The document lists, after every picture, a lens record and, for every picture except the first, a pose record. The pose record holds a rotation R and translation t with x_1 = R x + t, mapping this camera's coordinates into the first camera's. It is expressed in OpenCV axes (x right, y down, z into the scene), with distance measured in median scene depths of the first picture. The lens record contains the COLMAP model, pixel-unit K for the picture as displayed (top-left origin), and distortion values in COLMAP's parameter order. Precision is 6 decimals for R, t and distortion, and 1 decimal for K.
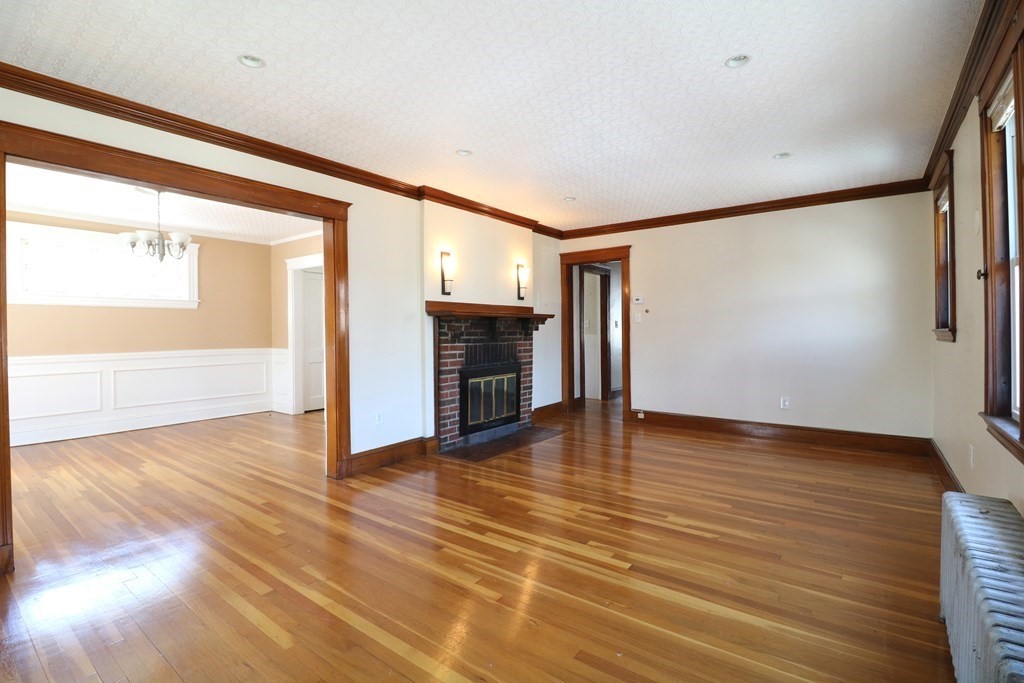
lens RADIAL K [[471.8, 0, 511.5], [0, 471.8, 331.2], [0, 0, 1]] dist [-0.000462, -0.011572]
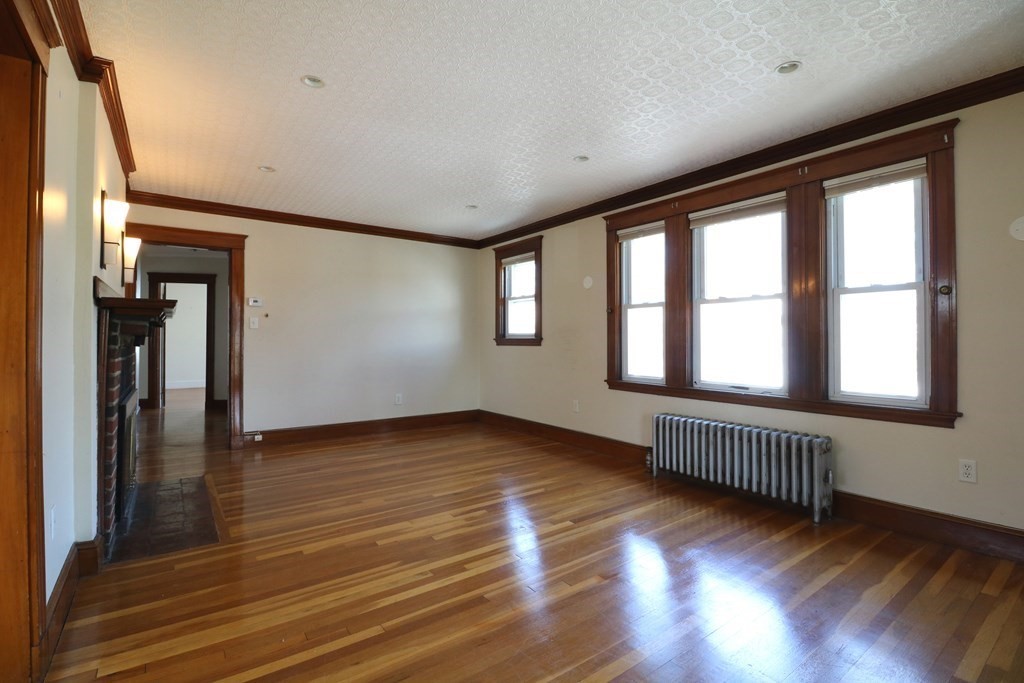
lens RADIAL K [[471.8, 0, 515.4], [0, 471.8, 335.5], [0, 0, 1]] dist [-0.000462, -0.011572]
pose [[0.291171, 0.013609, 0.956574, -0.737209], [-0.003637, 0.999907, -0.013119, 0.007333], [-0.956664, 0.000341, 0.291194, 0.555786]]
